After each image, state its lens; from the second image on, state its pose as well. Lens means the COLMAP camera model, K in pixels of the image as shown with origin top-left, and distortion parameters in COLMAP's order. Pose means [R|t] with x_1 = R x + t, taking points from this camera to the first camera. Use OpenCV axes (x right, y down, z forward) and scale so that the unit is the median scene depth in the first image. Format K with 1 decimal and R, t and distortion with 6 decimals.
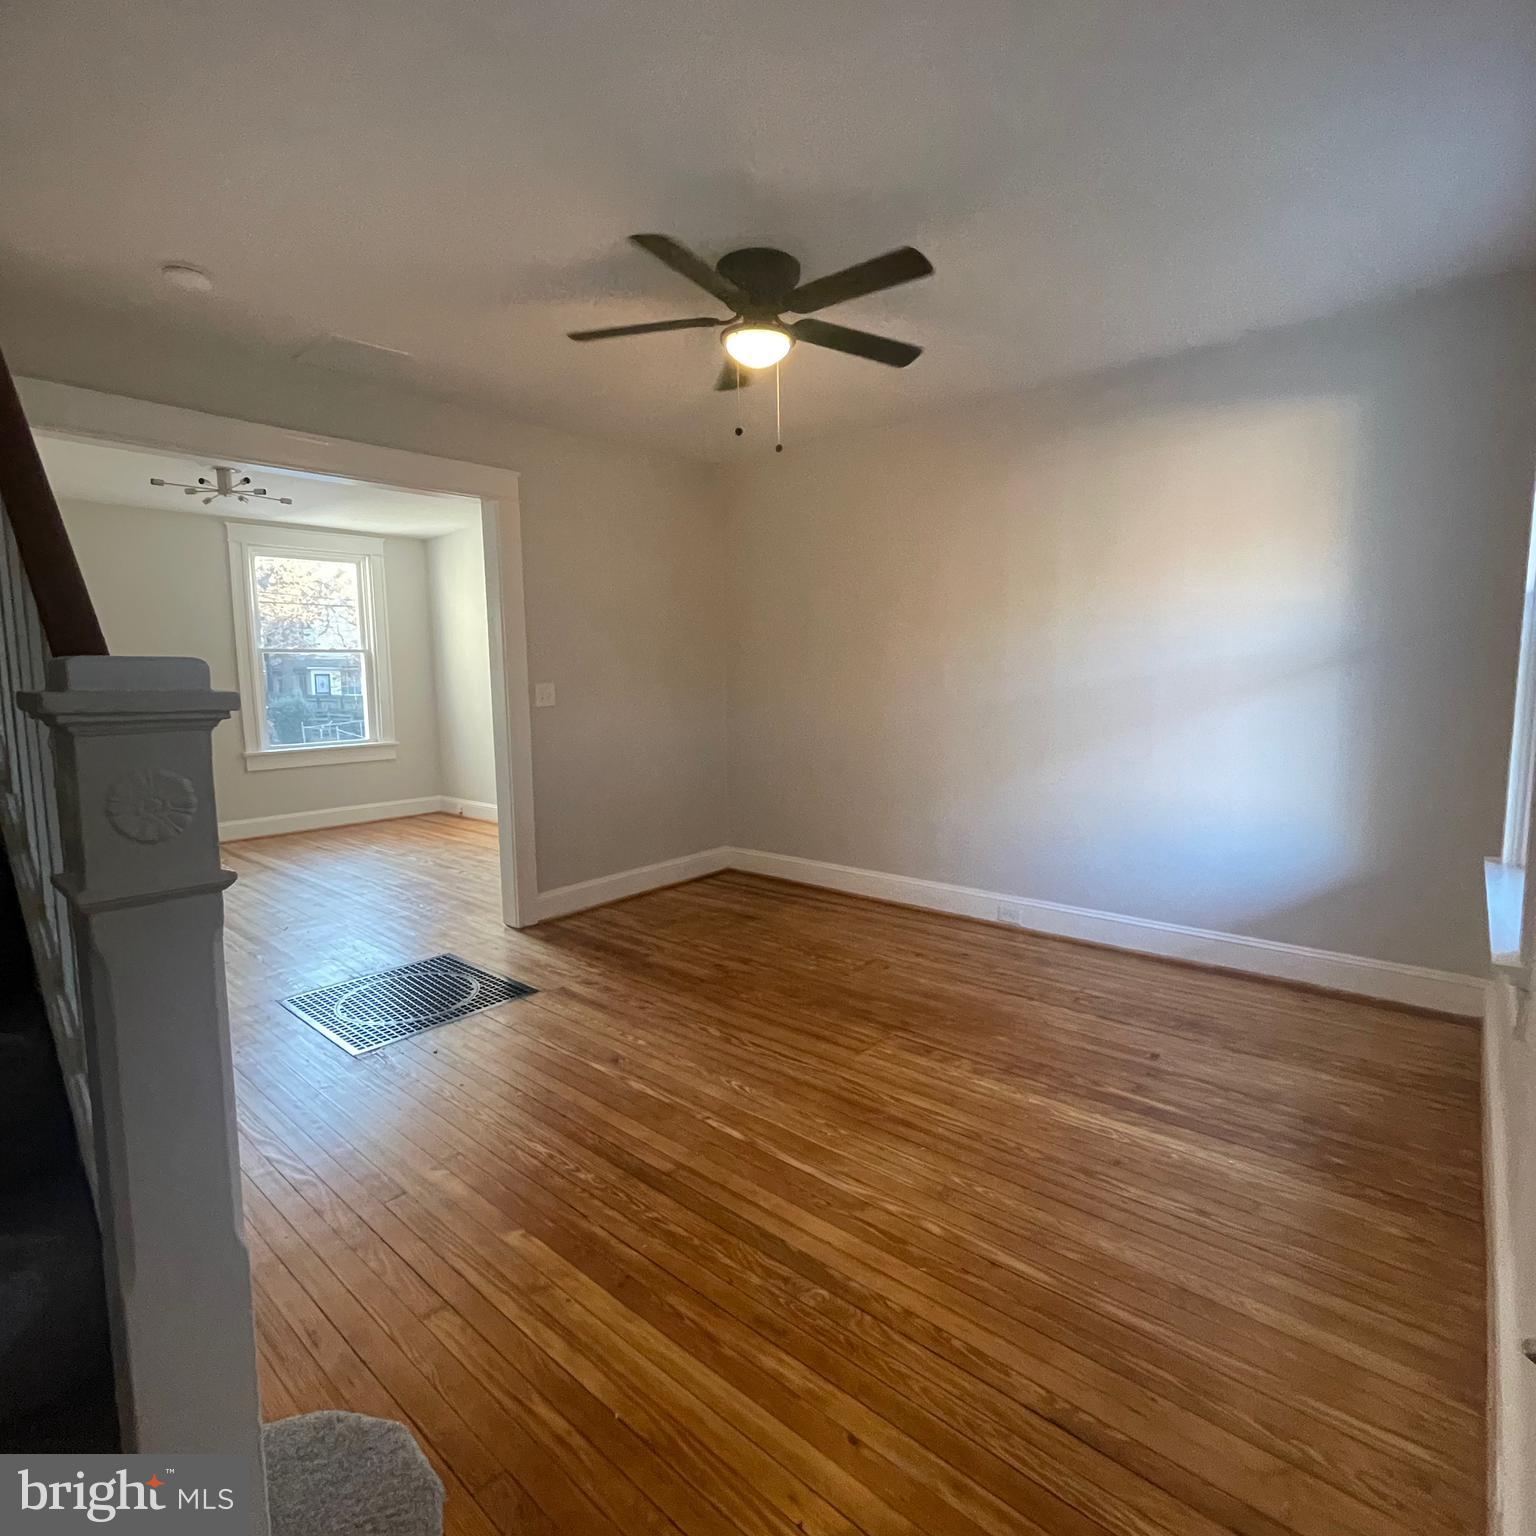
lens RADIAL K [[828.0, 0, 761.2], [0, 828.0, 761.5], [0, 0, 1]] dist [-0.006082, 0.002251]
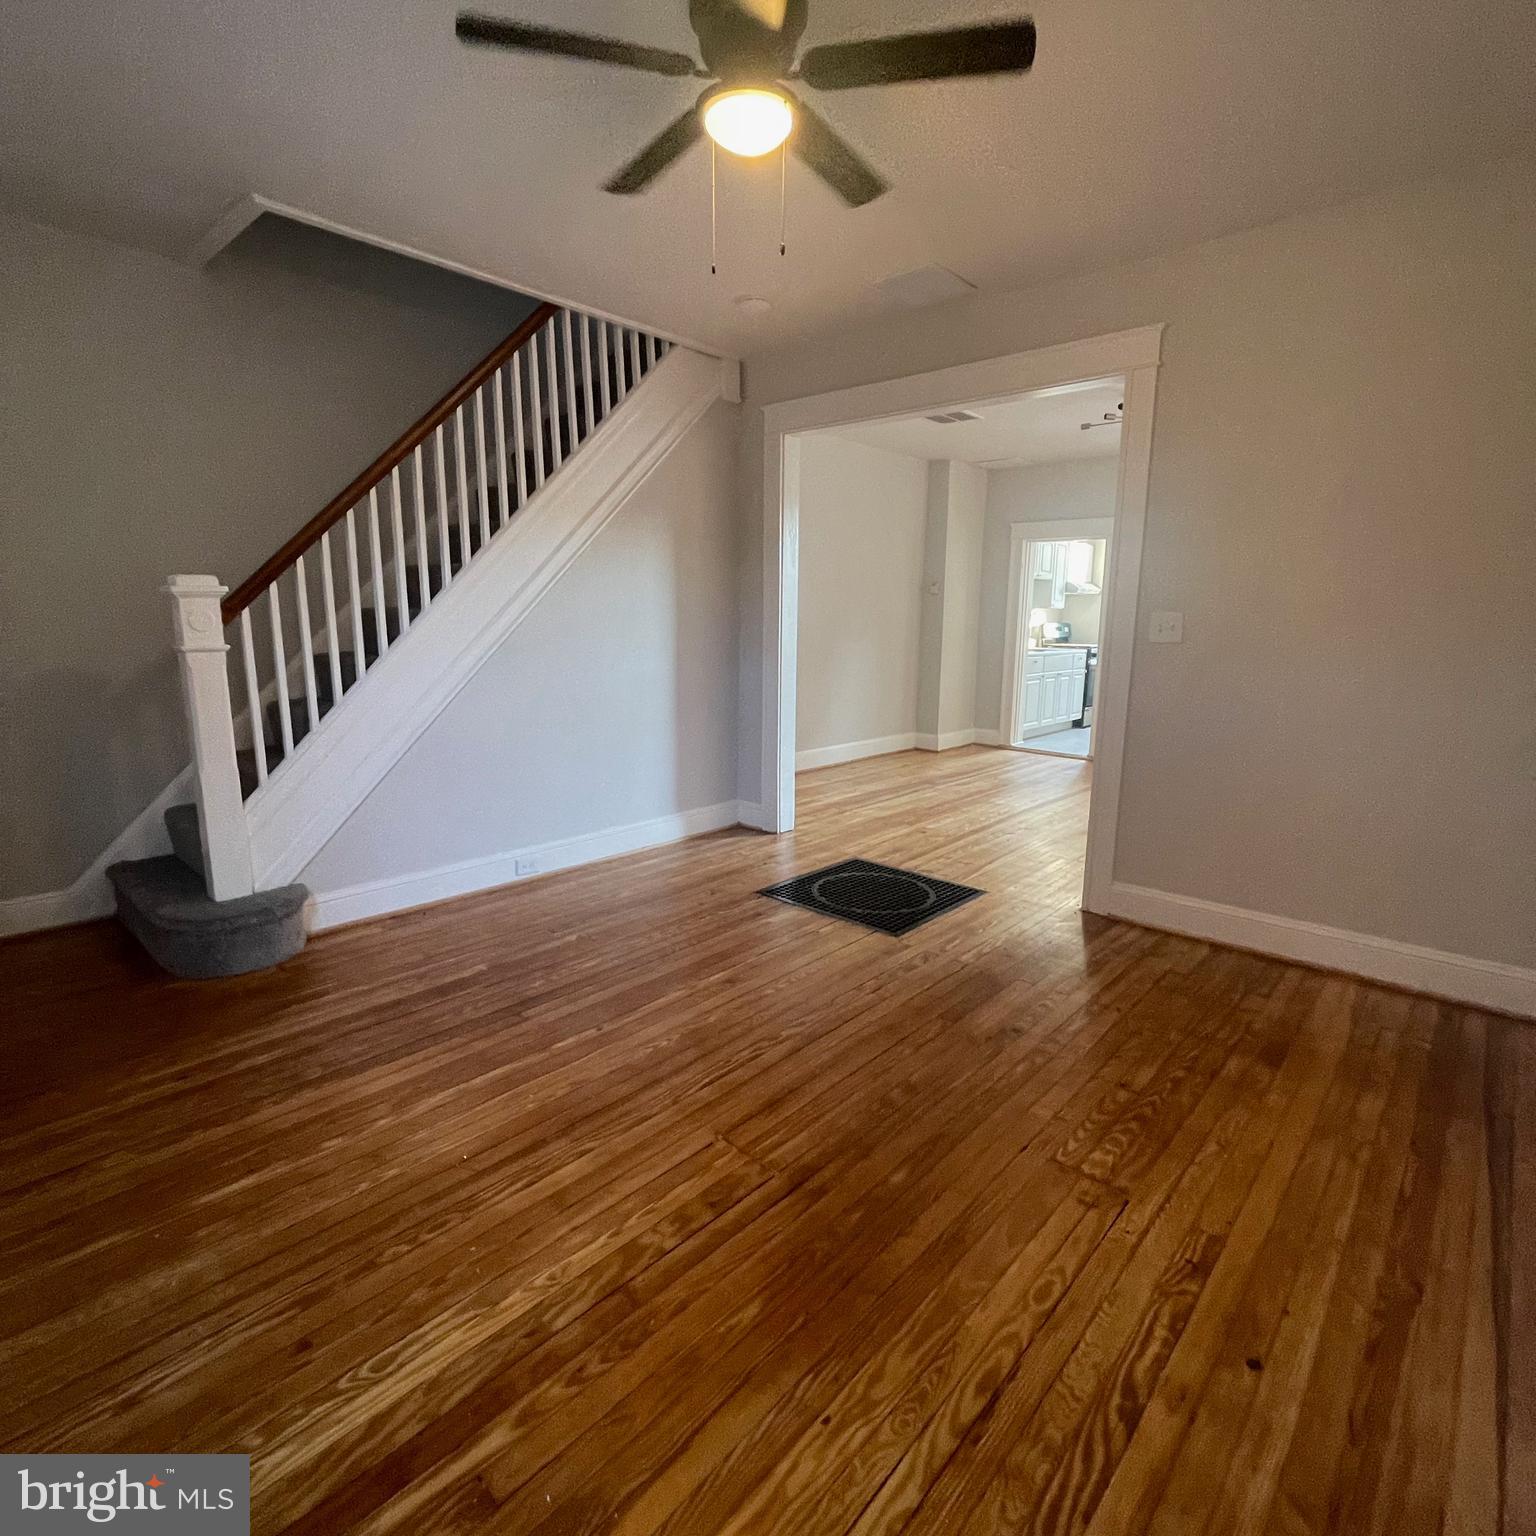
lens RADIAL K [[828.0, 0, 761.2], [0, 828.0, 761.5], [0, 0, 1]] dist [-0.006082, 0.002251]
pose [[-0.017315, 0.196980, -0.980255, 0.765276], [-0.124216, 0.972383, 0.197592, -0.100205], [0.992104, 0.125185, 0.007632, 1.023325]]
